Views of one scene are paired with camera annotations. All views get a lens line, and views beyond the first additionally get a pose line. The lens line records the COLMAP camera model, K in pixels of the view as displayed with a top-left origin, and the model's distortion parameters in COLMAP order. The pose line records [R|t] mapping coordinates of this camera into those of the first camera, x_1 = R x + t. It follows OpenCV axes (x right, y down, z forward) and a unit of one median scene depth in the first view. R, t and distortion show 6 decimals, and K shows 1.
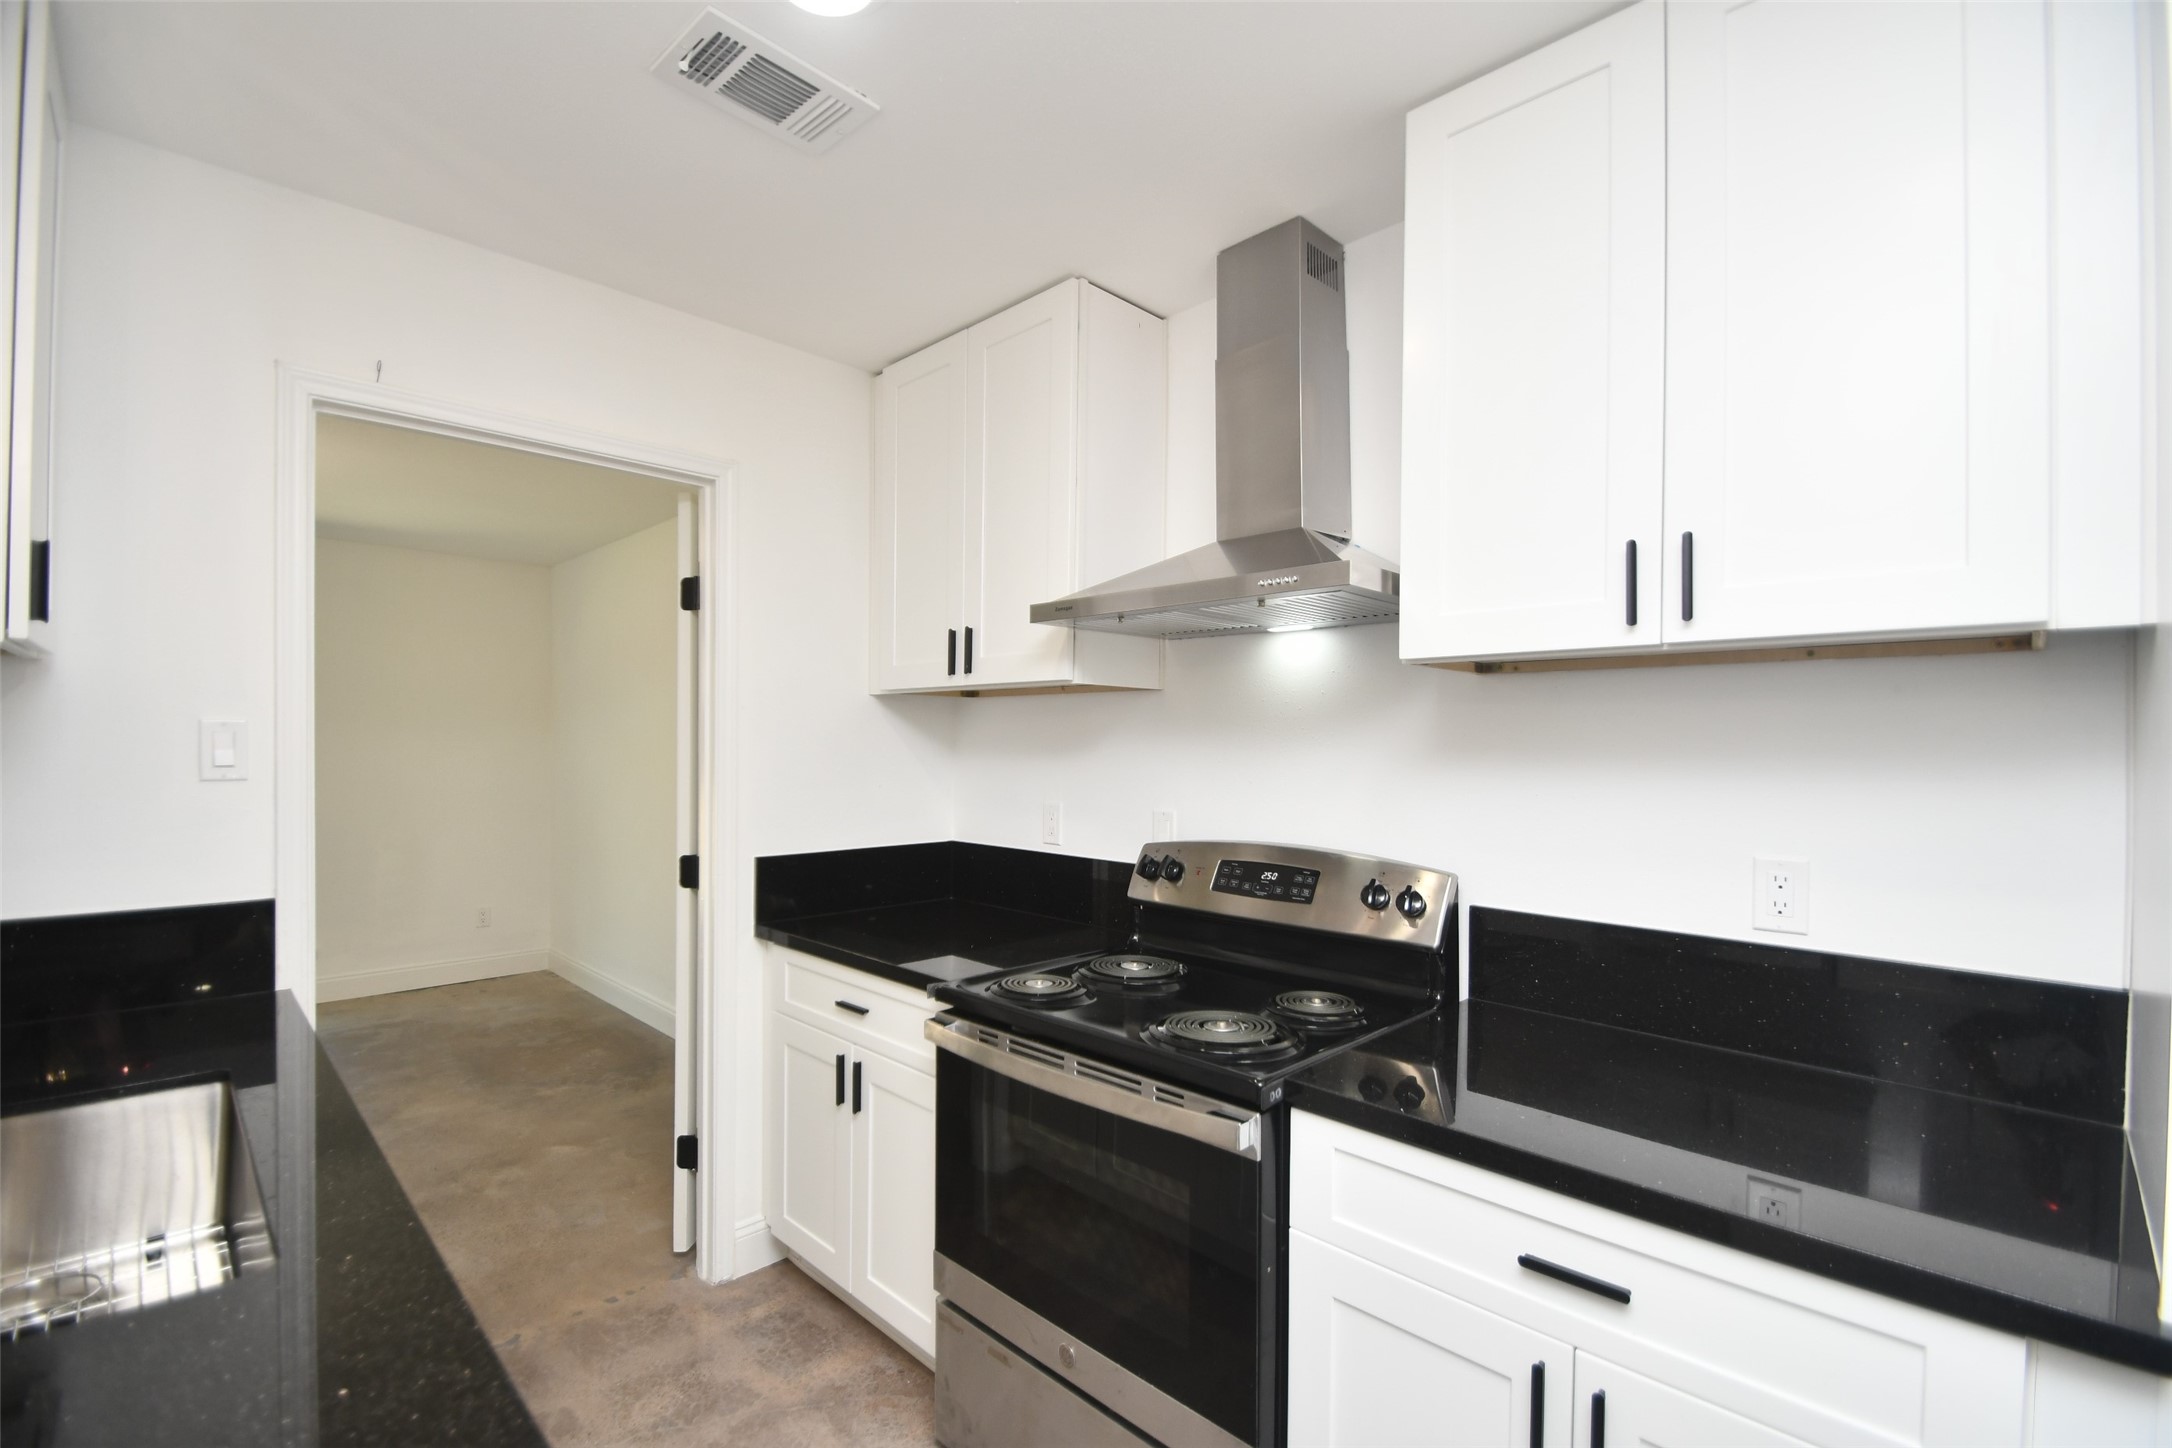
lens RADIAL K [[947.7, 0, 1060.6], [0, 947.7, 743.0], [0, 0, 1]] dist [0.017605, -0.018373]
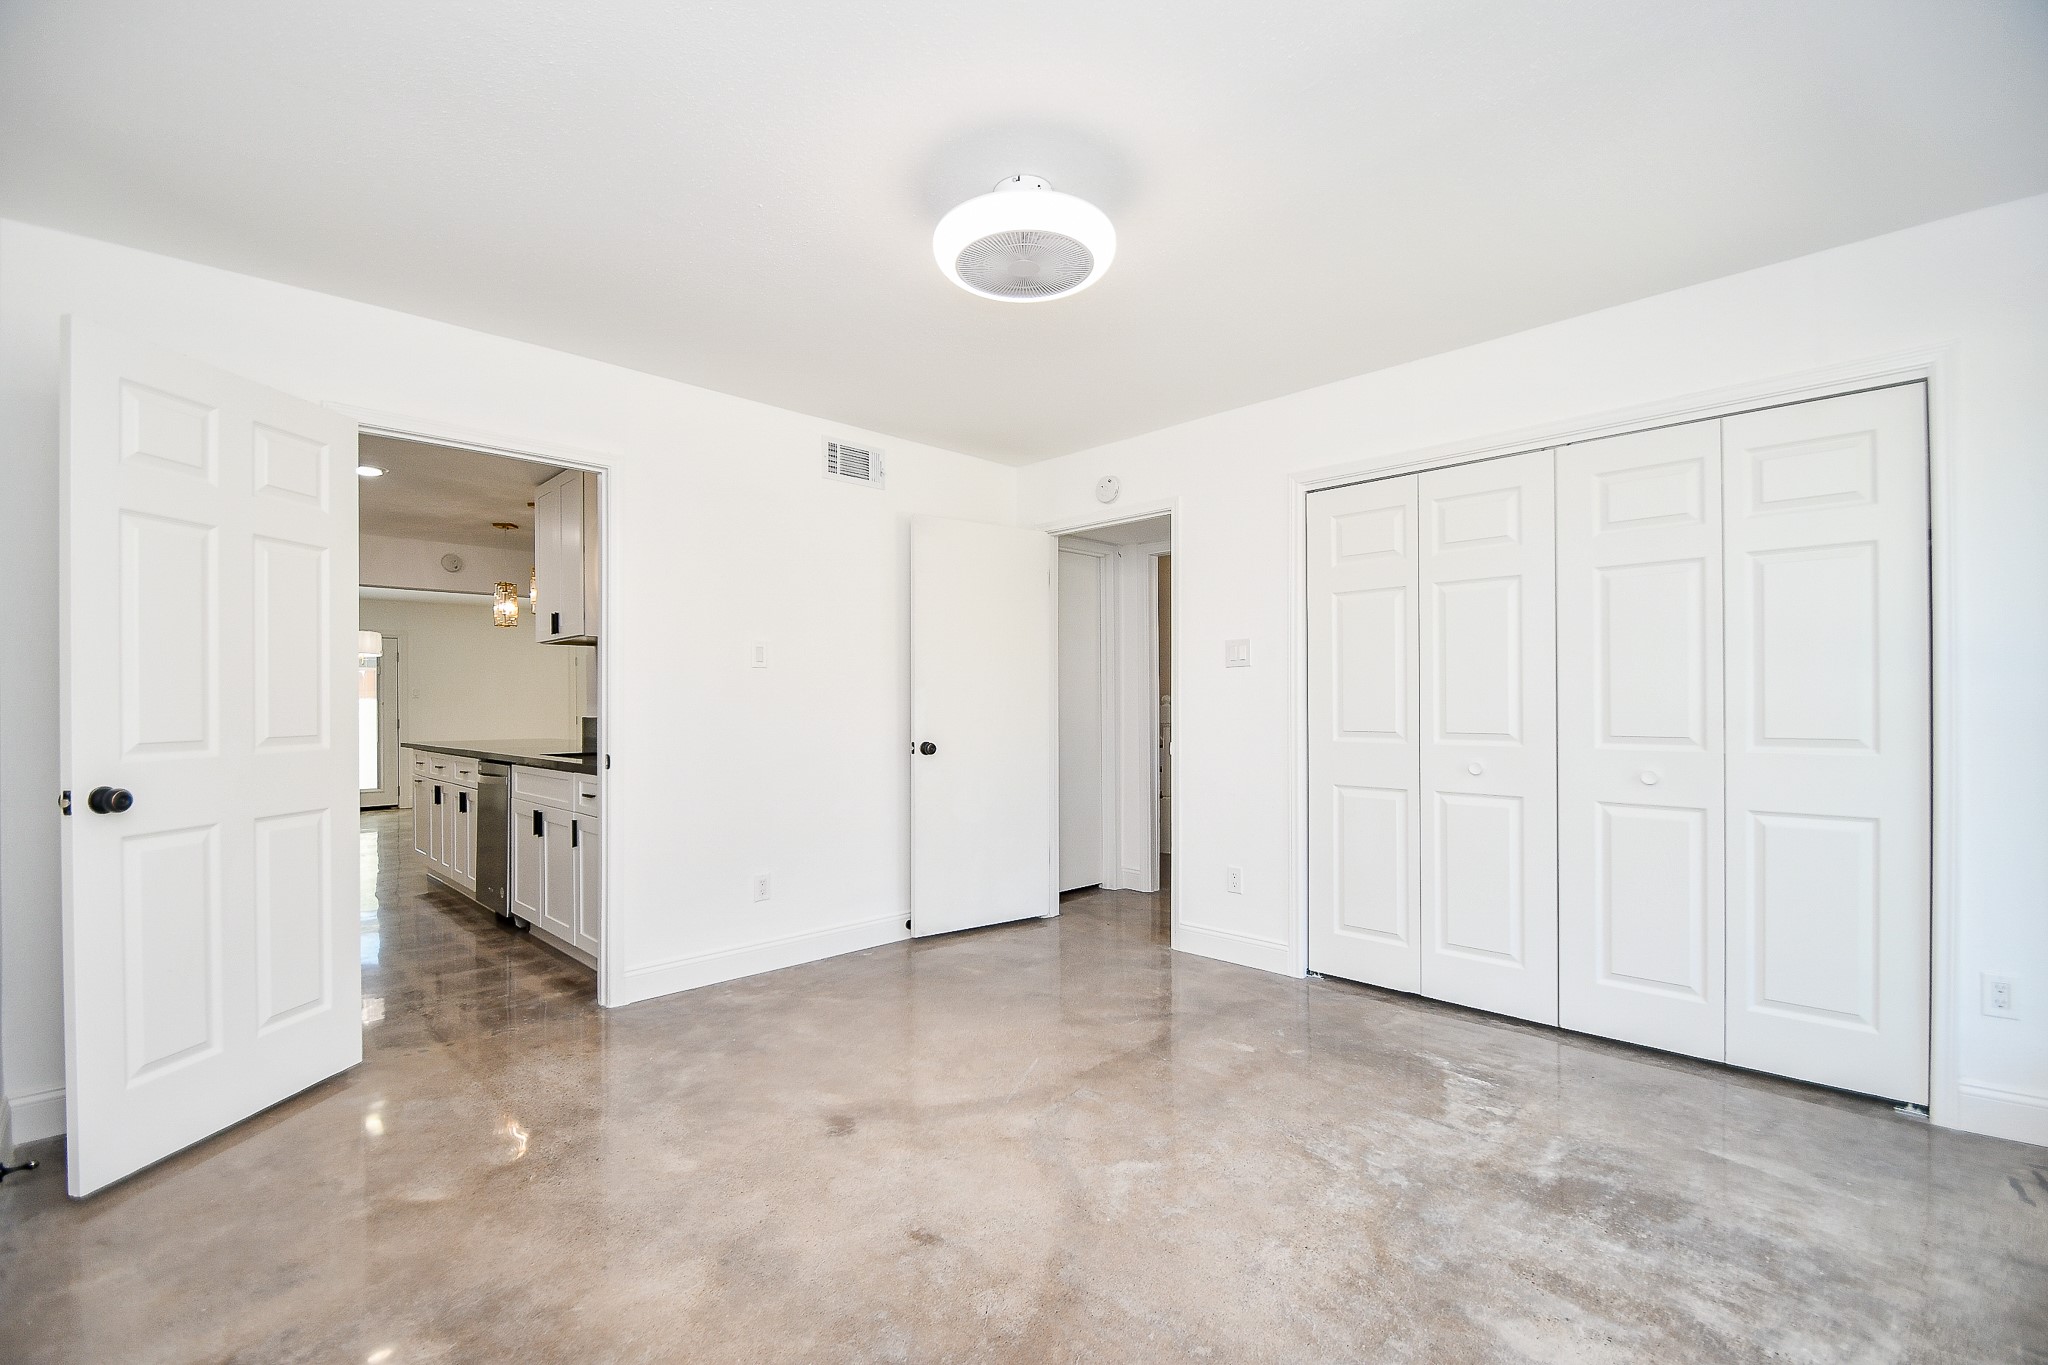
lens RADIAL K [[893.6, 0, 1000.0], [0, 893.6, 700.4], [0, 0, 1]] dist [0.017605, -0.018373]
pose [[-0.999989, 0.001648, 0.004342, -1.340954], [0.001645, 0.999999, -0.000540, 0.098001], [-0.004343, -0.000532, -0.999990, 2.347876]]
